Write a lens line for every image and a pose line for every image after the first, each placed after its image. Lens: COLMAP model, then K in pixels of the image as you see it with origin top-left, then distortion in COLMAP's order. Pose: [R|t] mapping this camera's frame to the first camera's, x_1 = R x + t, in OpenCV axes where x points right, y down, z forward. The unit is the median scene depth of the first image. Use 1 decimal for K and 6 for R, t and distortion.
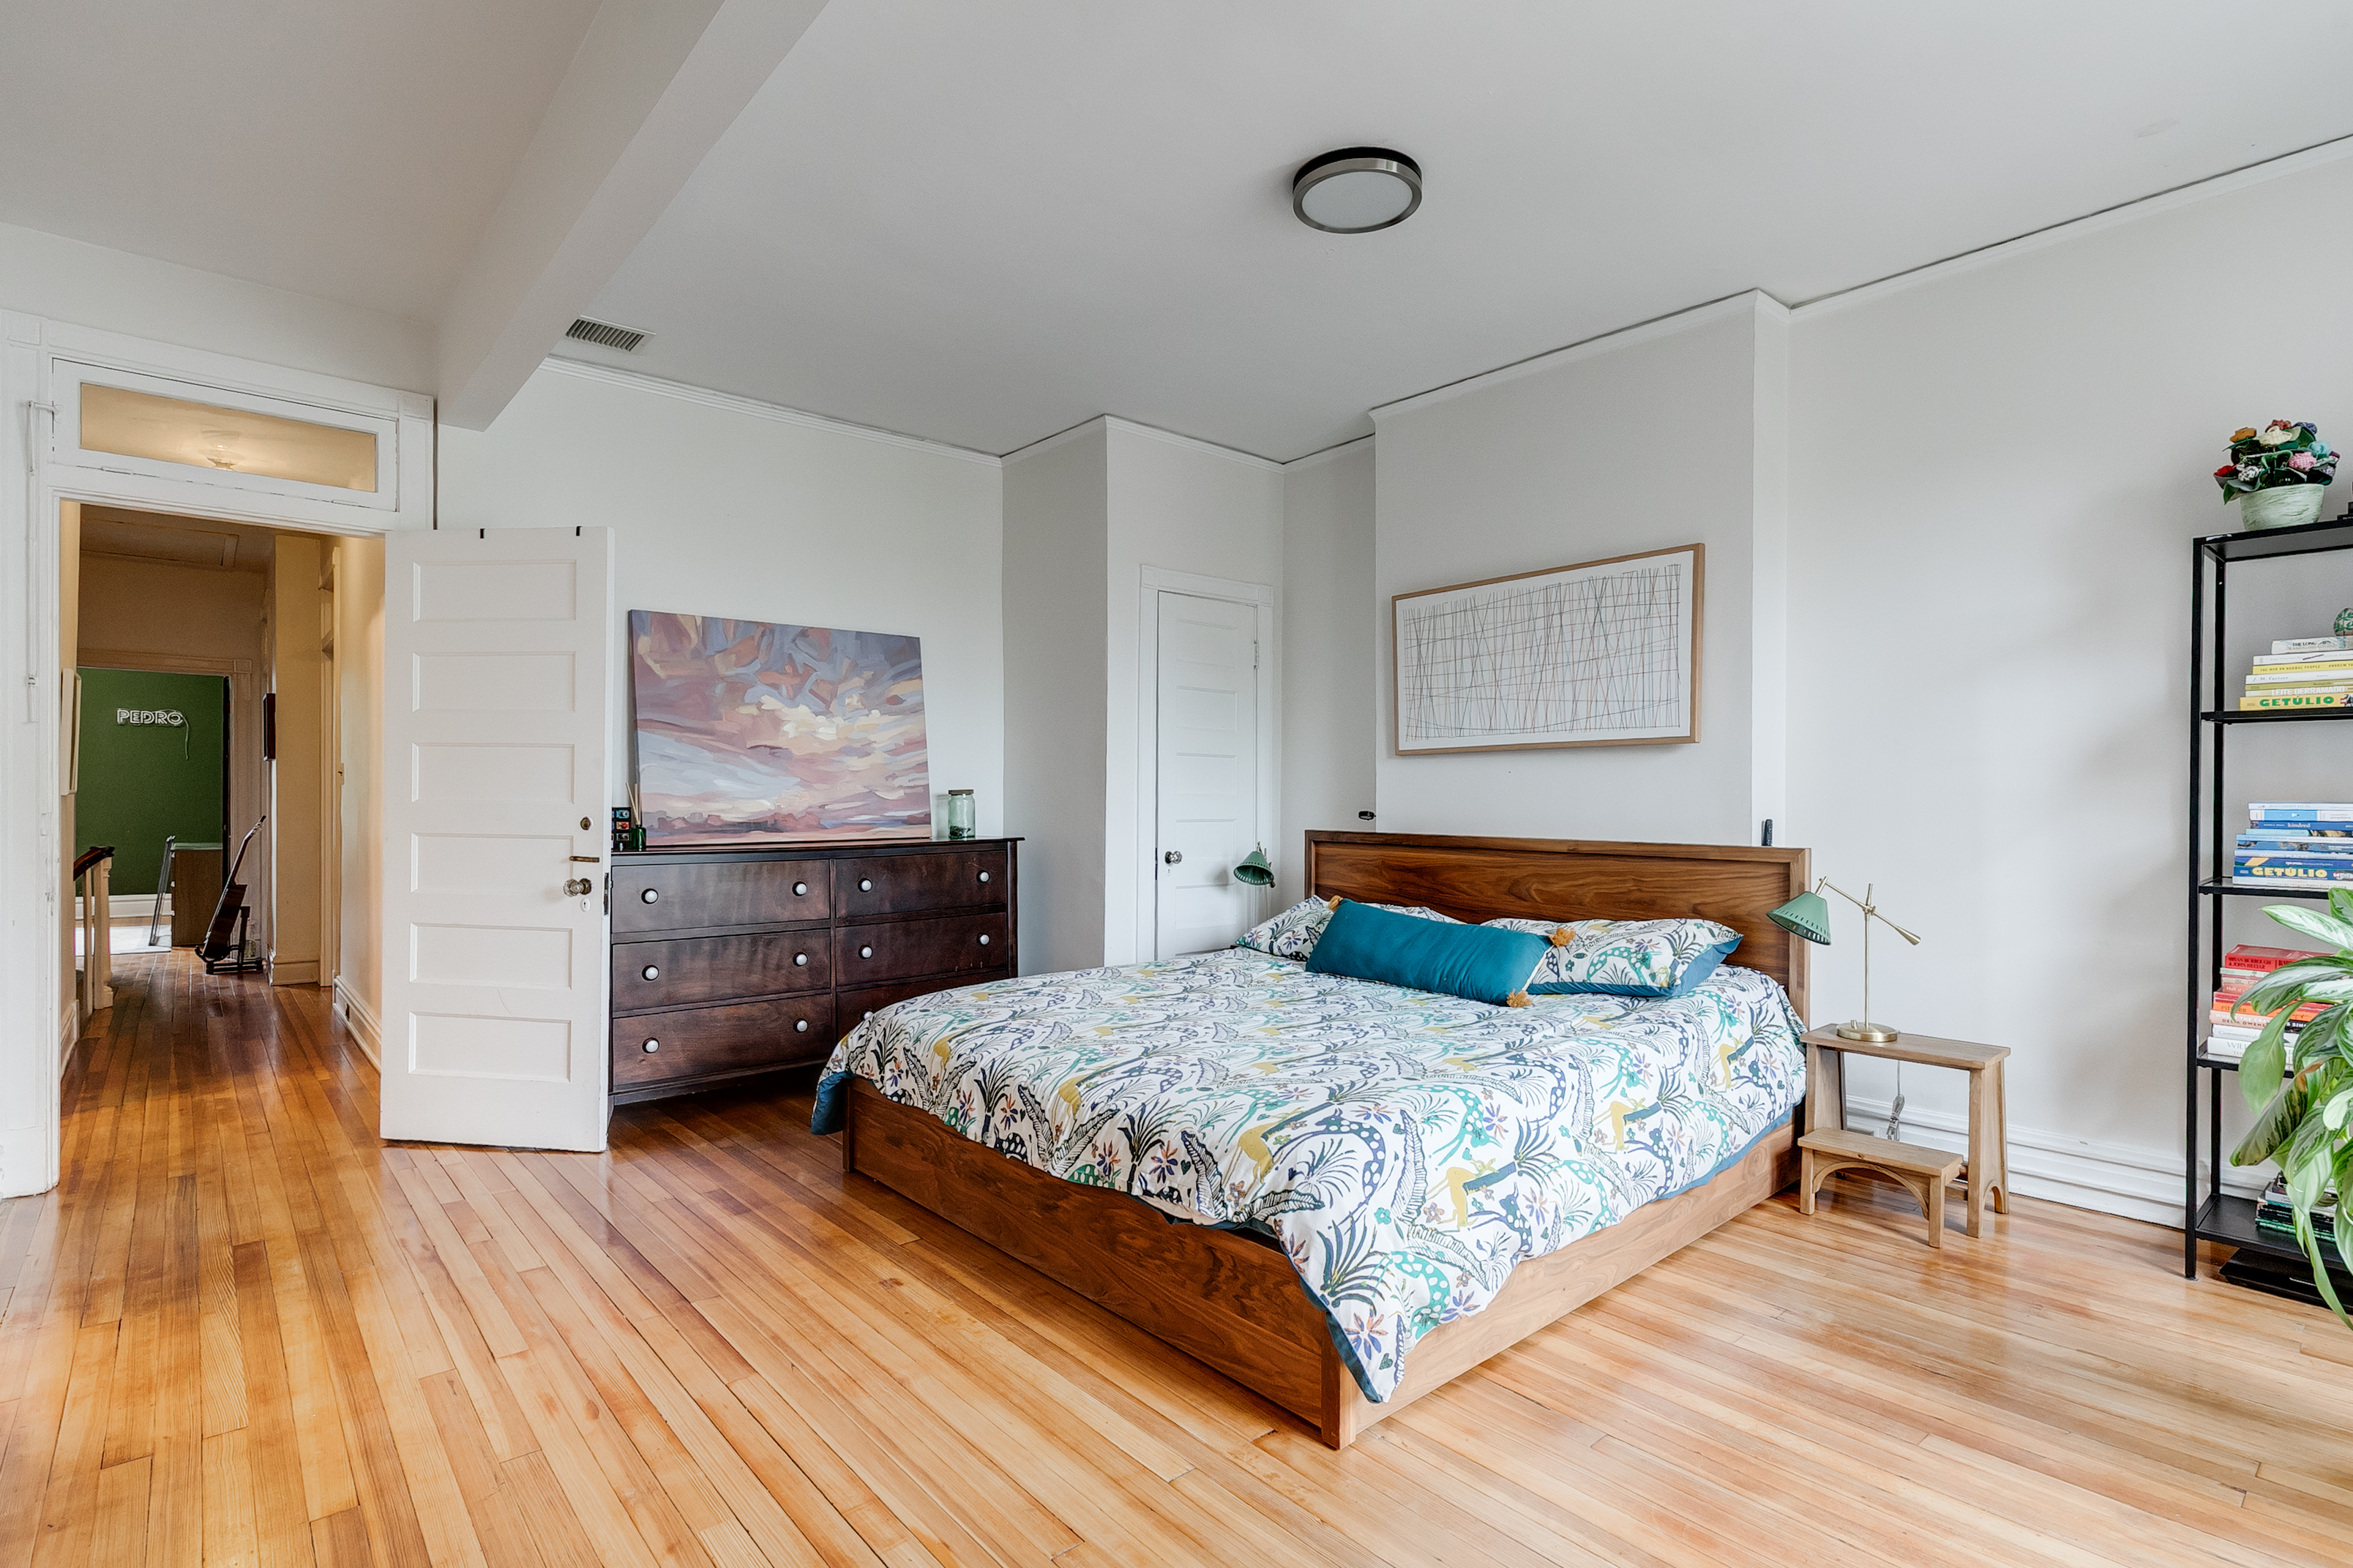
lens RADIAL K [[1073.5, 0, 1216.9], [0, 1073.5, 805.7], [0, 0, 1]] dist [0.005121, -0.002521]
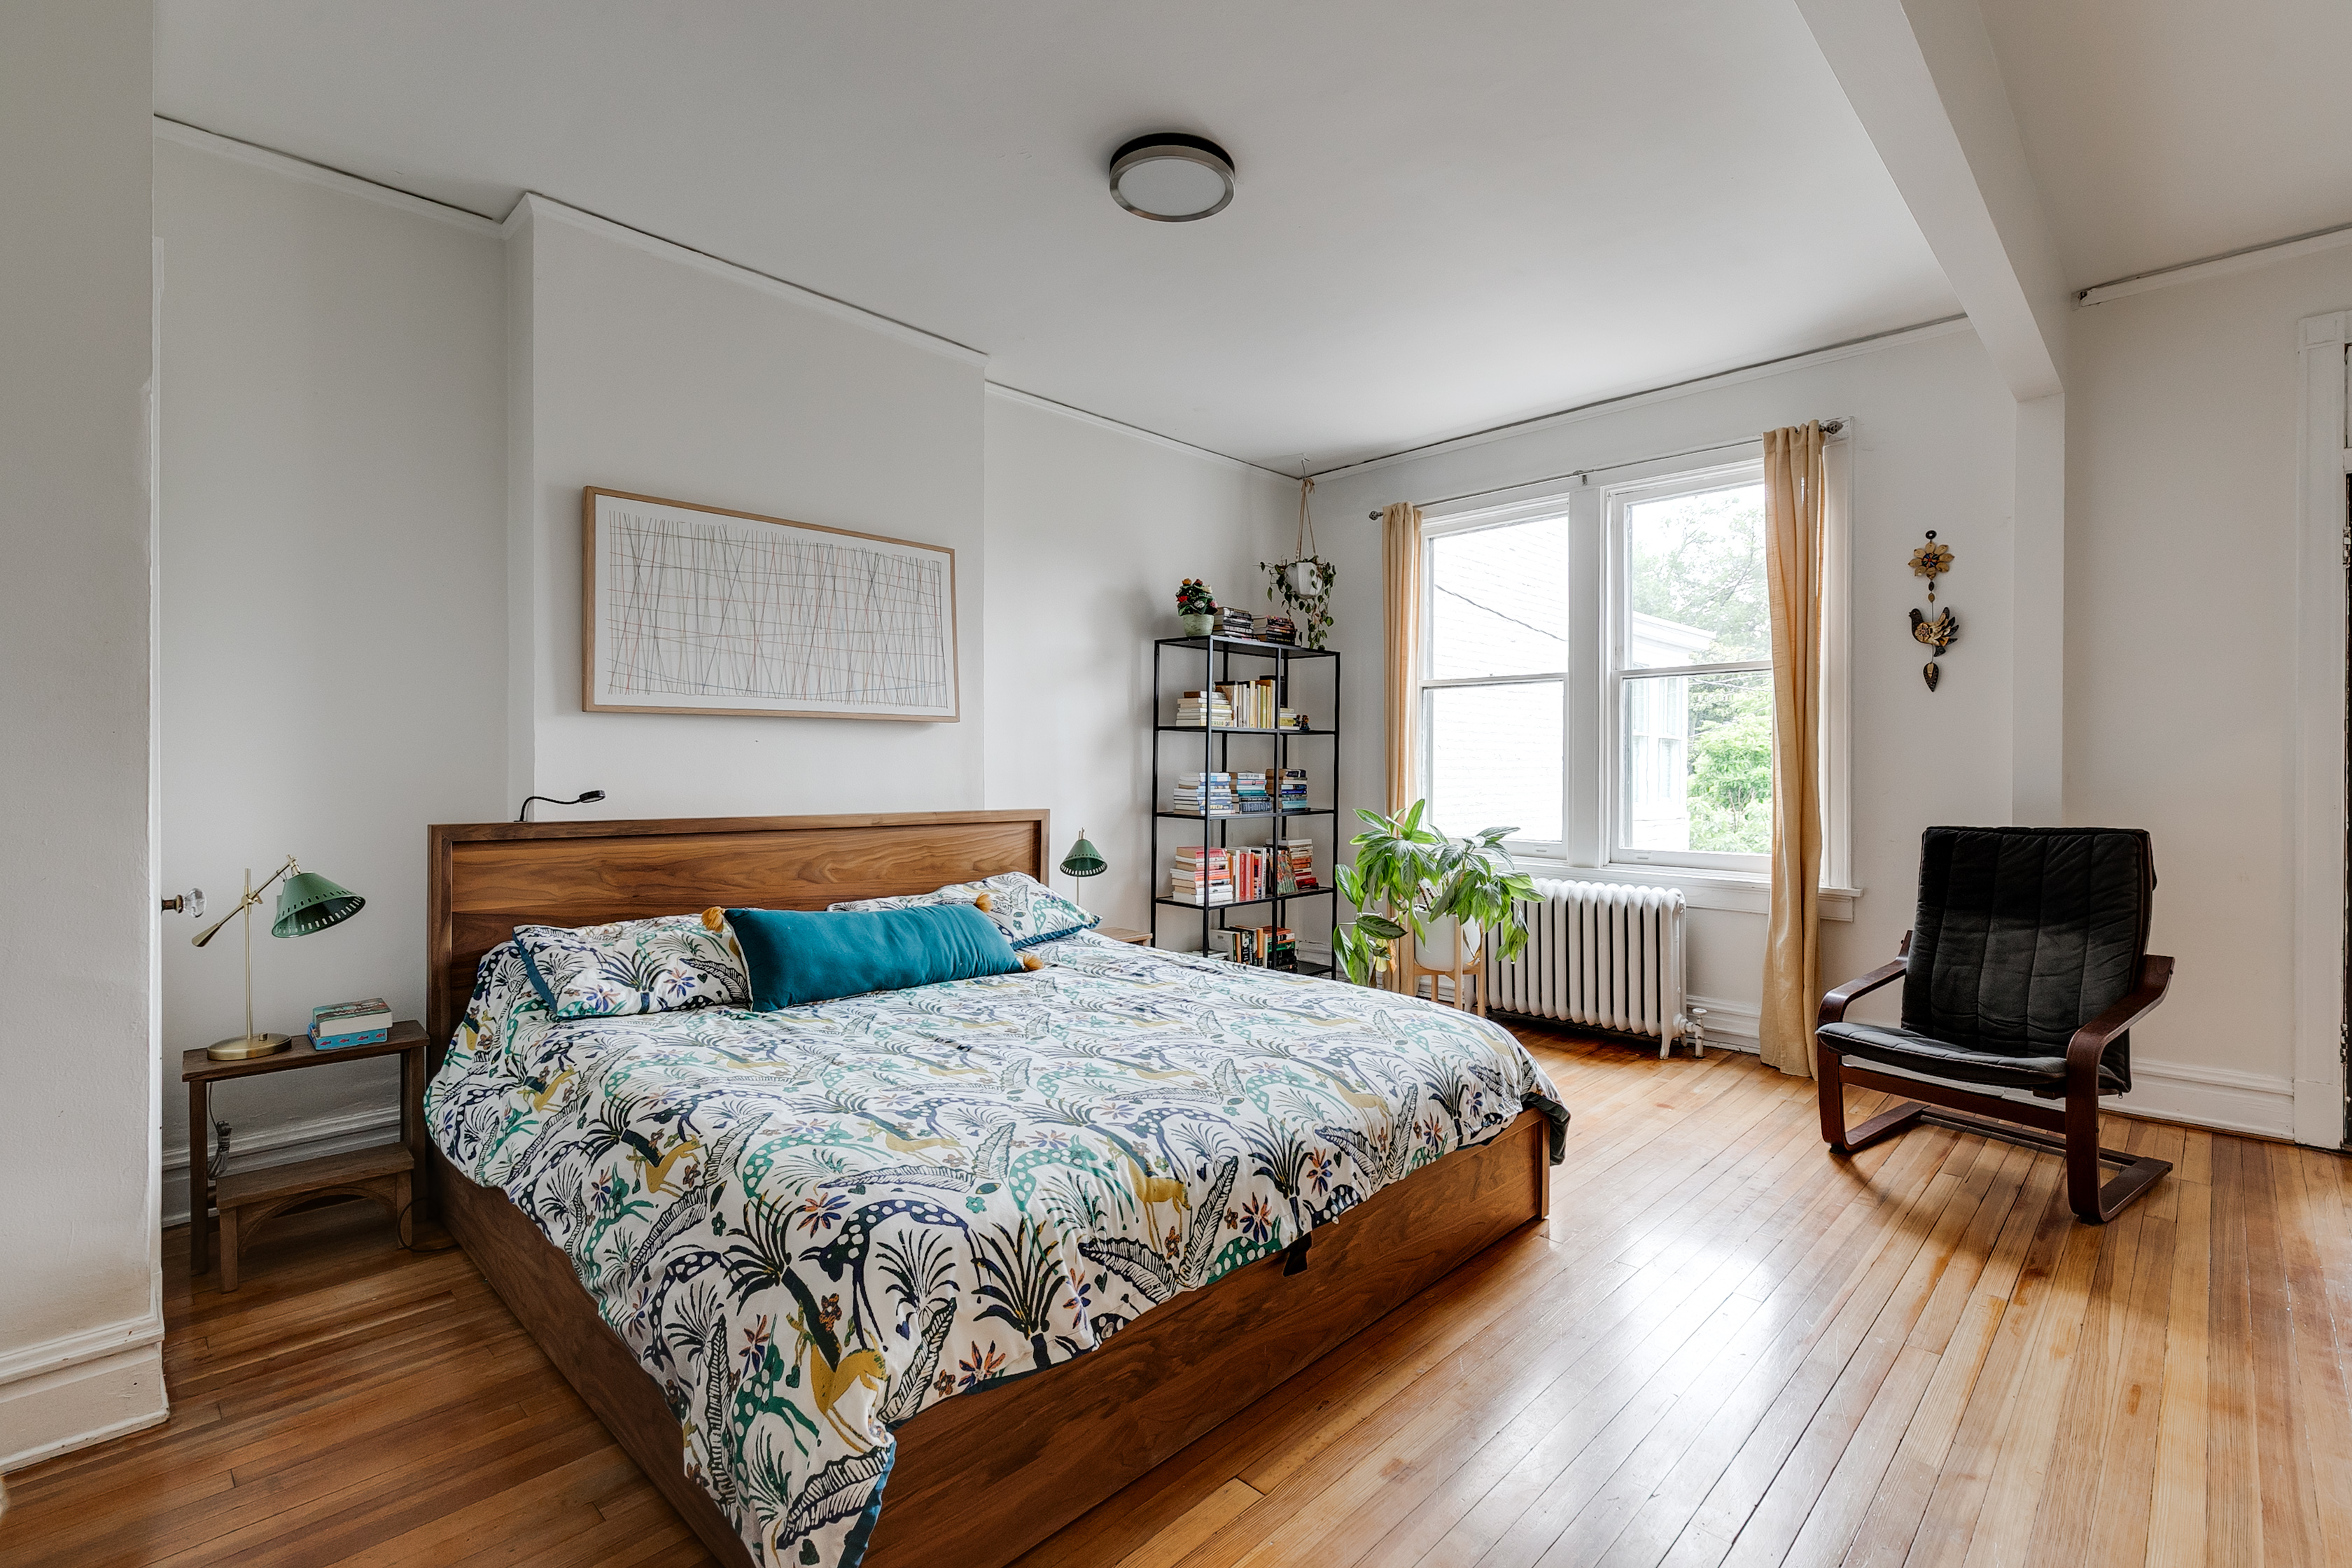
lens RADIAL K [[1073.2, 0, 1160.3], [0, 1073.2, 767.5], [0, 0, 1]] dist [0.005121, -0.002521]
pose [[-0.042051, -0.002791, 0.999112, -0.645131], [0.003799, 0.999988, 0.002953, -0.011962], [-0.999108, 0.003919, -0.042040, 0.752932]]
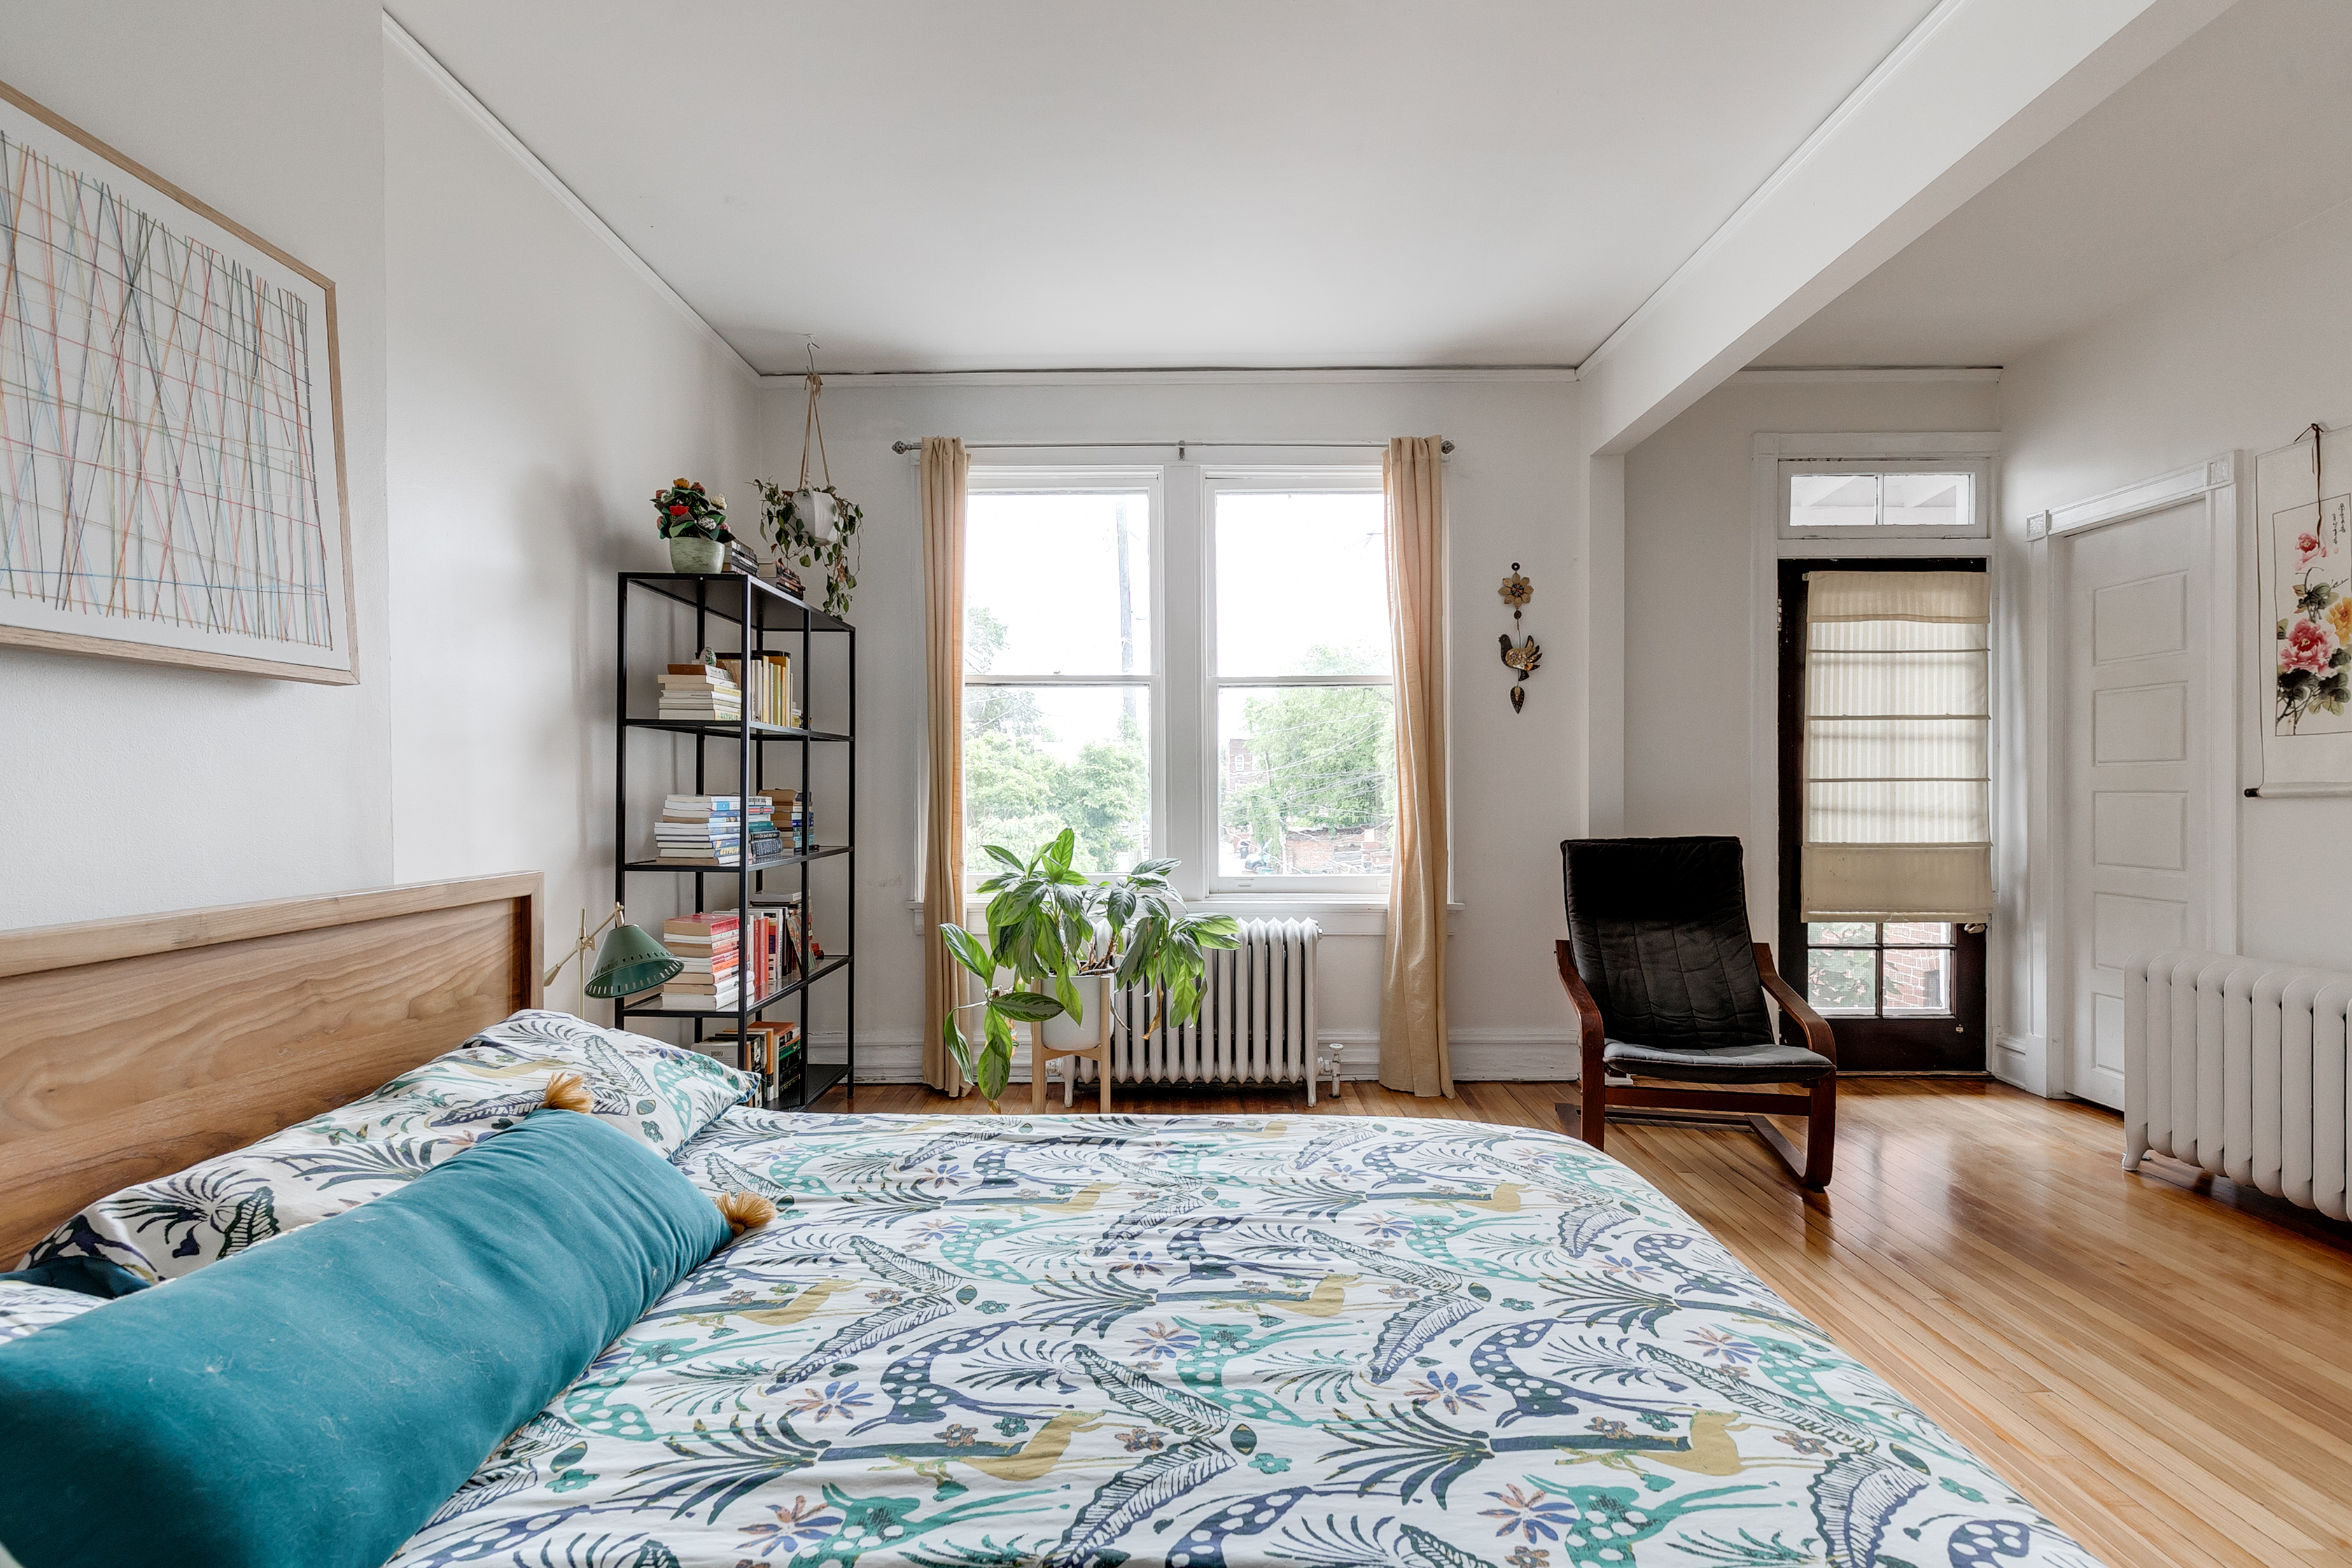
lens RADIAL K [[1073.2, 0, 1169.9], [0, 1073.2, 799.2], [0, 0, 1]] dist [0.005121, -0.002521]
pose [[-0.738634, -0.008133, 0.674057, -0.157886], [0.004548, 0.999844, 0.017047, -0.011454], [-0.674091, 0.015657, -0.738482, 1.008697]]
